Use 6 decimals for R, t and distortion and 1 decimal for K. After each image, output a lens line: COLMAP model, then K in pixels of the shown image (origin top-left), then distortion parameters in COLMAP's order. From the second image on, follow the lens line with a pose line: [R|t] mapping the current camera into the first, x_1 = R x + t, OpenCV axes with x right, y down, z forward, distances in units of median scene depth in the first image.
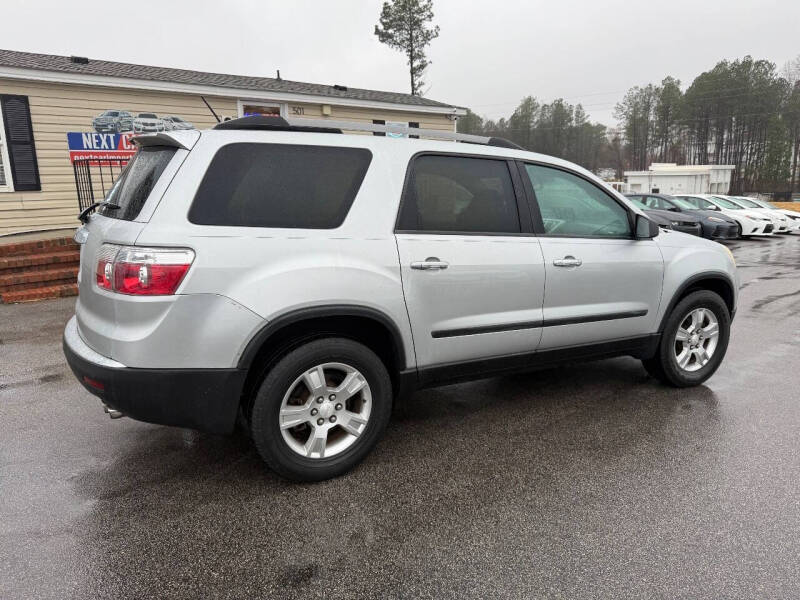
lens RADIAL K [[580.7, 0, 401.9], [0, 580.7, 297.5], [0, 0, 1]] dist [0.023062, -0.010185]
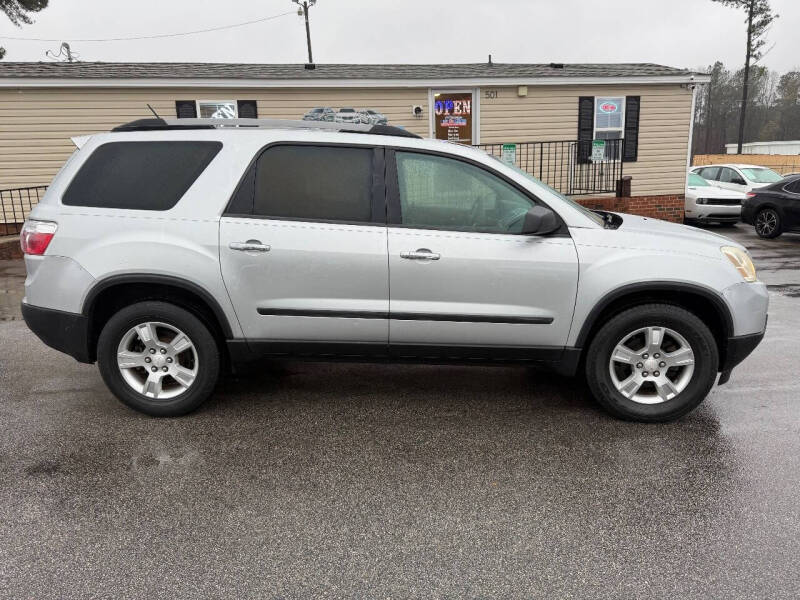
lens RADIAL K [[570.8, 0, 400.0], [0, 570.8, 300.0], [0, 0, 1]] dist [0.050587, -0.055422]
pose [[0.856104, 0.108107, -0.505369, 0.590575], [-0.089005, 0.994107, 0.061882, -0.034133], [0.509081, -0.007997, 0.860682, 0.145493]]
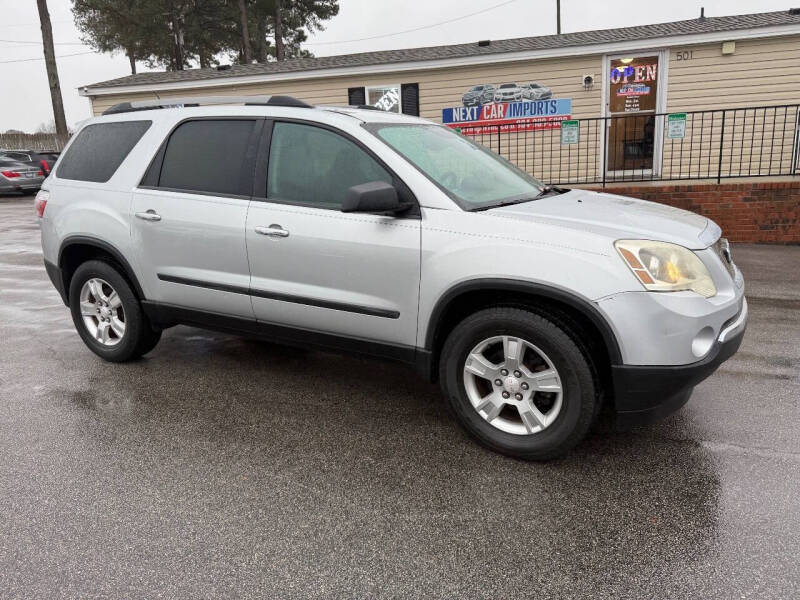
lens RADIAL K [[567.3, 0, 400.0], [0, 567.3, 300.0], [0, 0, 1]] dist [0.045845, -0.062077]
pose [[0.529670, 0.194510, -0.825600, 0.919393], [-0.137683, 0.980159, 0.142591, -0.087895], [0.836954, 0.038145, 0.545942, 0.553613]]
